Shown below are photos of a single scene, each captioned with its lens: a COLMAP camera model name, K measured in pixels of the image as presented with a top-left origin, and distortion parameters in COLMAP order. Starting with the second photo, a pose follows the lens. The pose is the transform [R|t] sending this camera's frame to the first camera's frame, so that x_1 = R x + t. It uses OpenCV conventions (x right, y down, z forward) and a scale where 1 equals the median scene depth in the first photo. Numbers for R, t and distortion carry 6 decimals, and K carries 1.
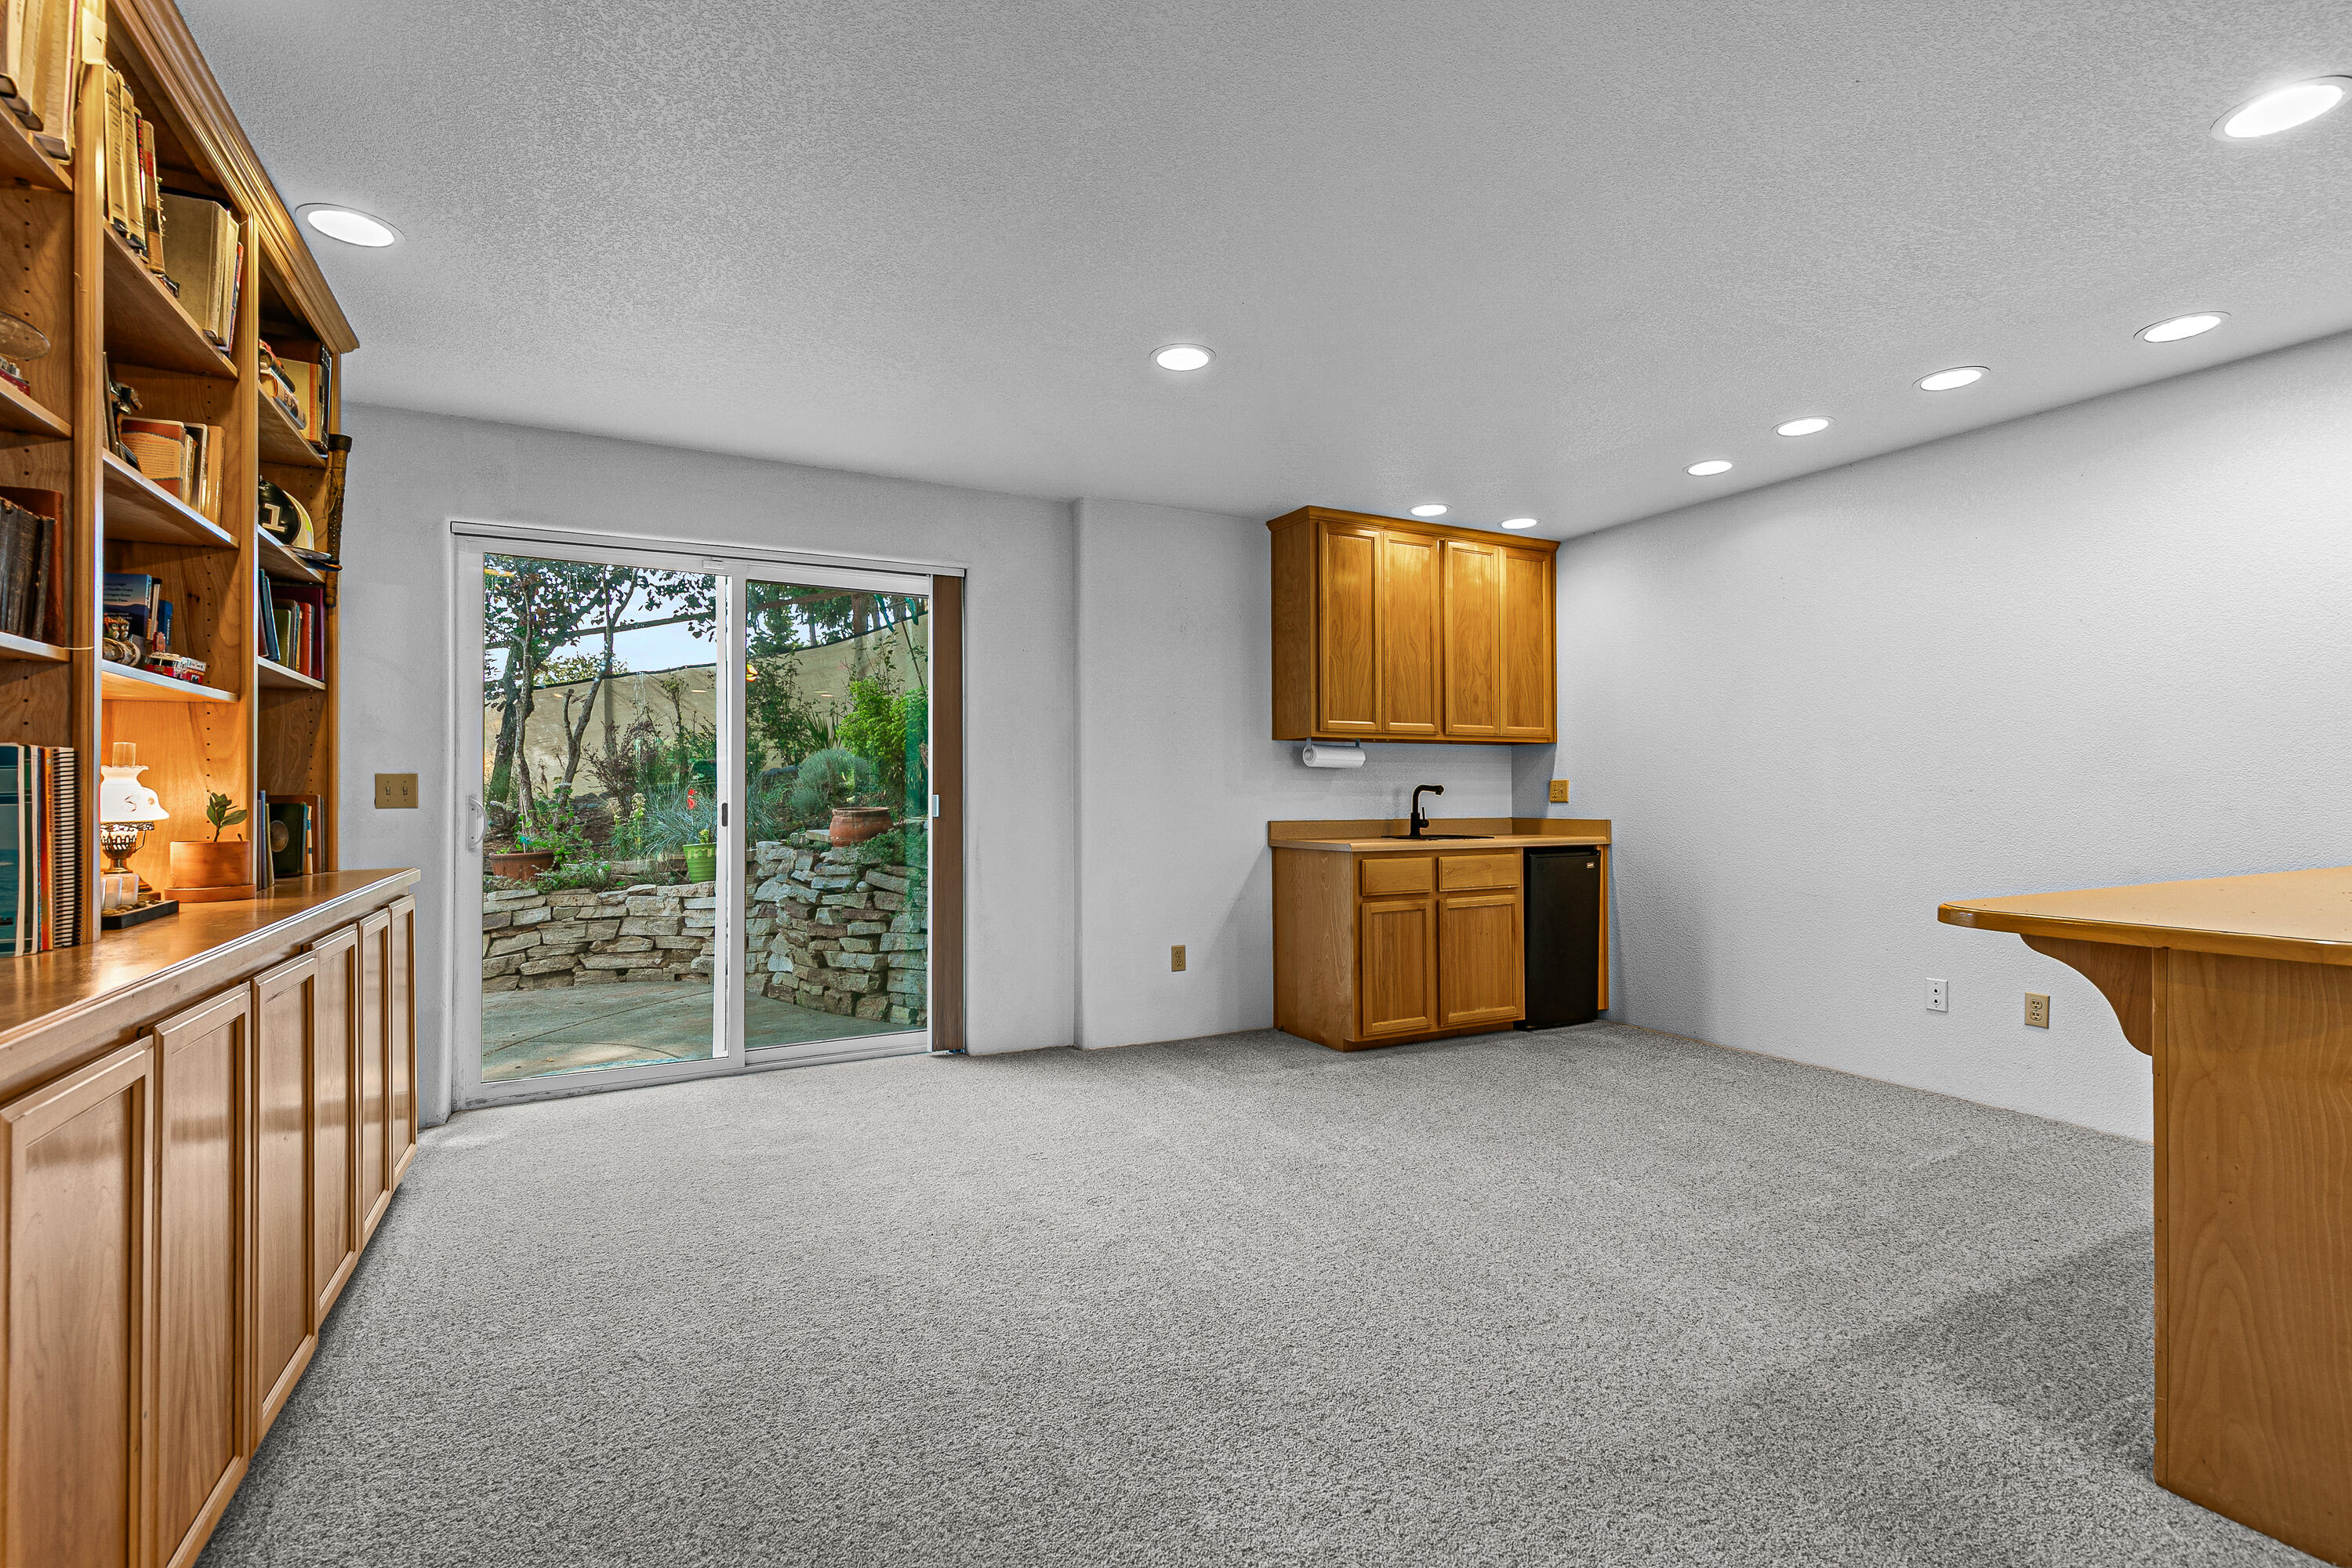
lens RADIAL K [[1082.1, 0, 1196.7], [0, 1082.1, 795.1], [0, 0, 1]] dist [0.008659, -0.000625]
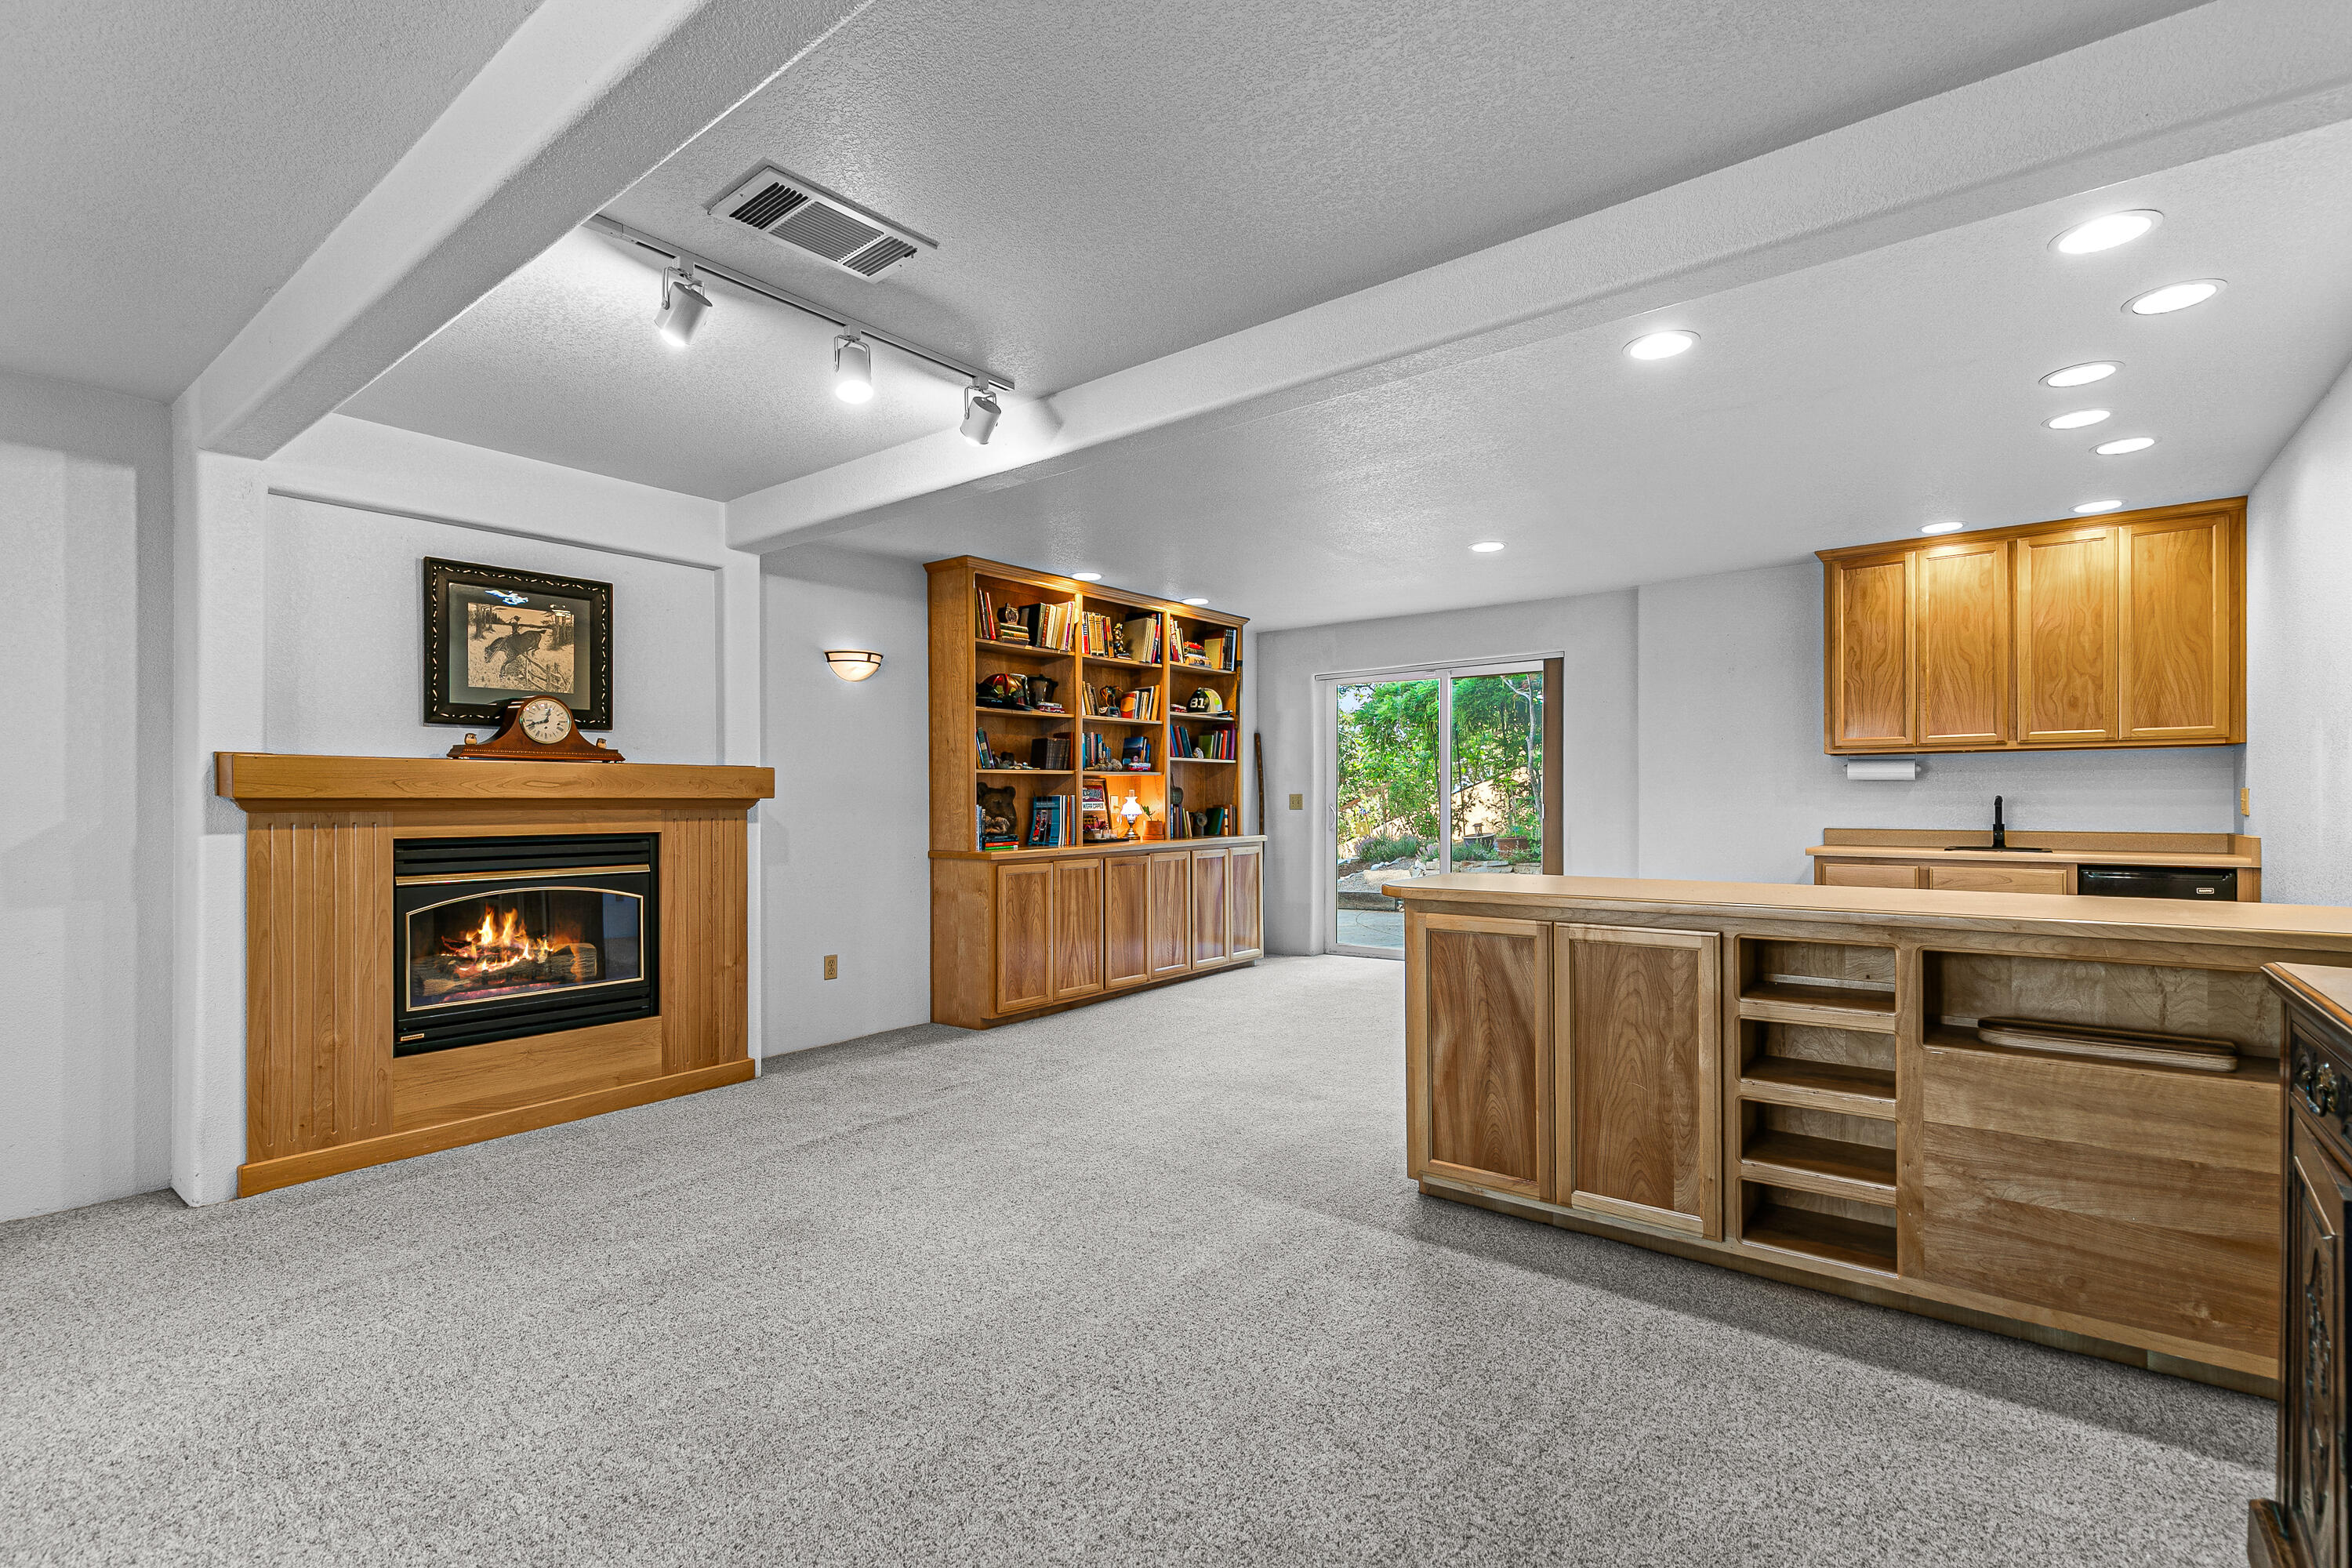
lens RADIAL K [[1100.7, 0, 1173.7], [0, 1100.7, 811.4], [0, 0, 1]] dist [0.006741, -0.000389]
pose [[0.392254, 0.012236, -0.919776, 0.859534], [0.004291, 0.999876, 0.015132, -0.013444], [0.919847, -0.009882, 0.392153, -0.076223]]
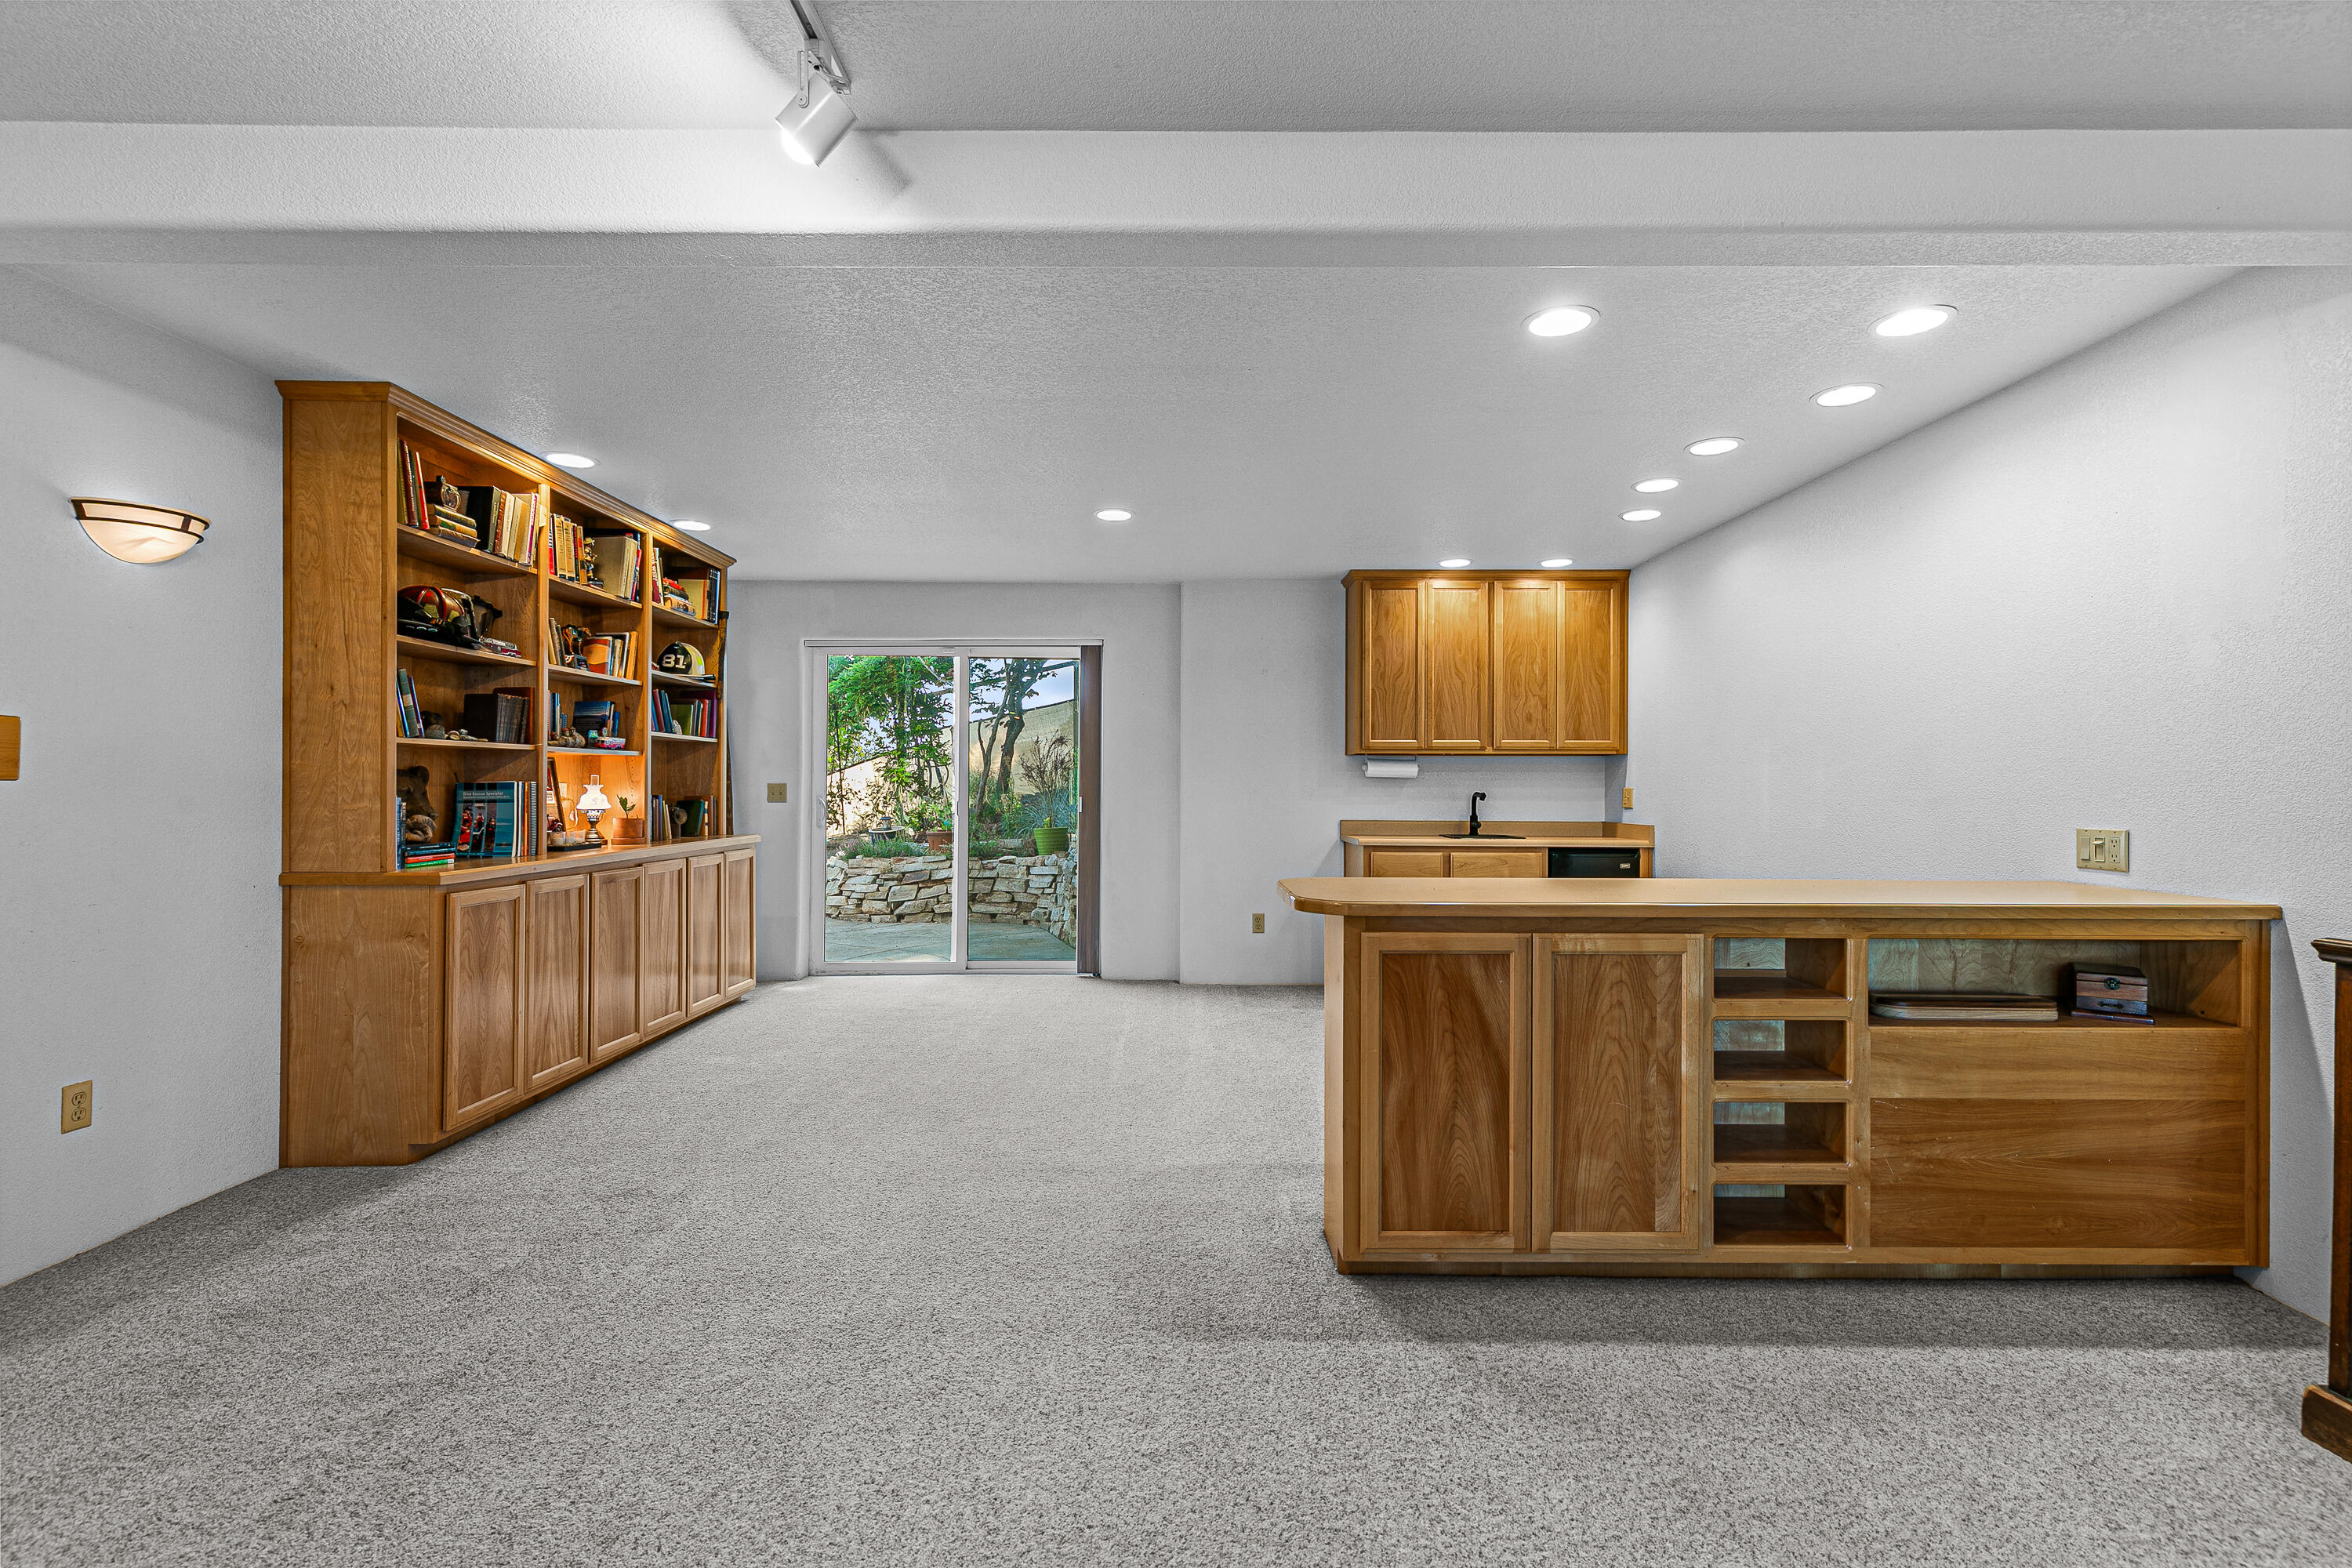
lens RADIAL K [[1082.1, 0, 1196.7], [0, 1082.1, 795.1], [0, 0, 1]] dist [0.008659, -0.000625]
pose [[0.882606, 0.010073, -0.470005, 0.508000], [-0.007410, 0.999944, 0.007515, -0.012852], [0.470055, -0.003150, 0.882632, -0.183259]]
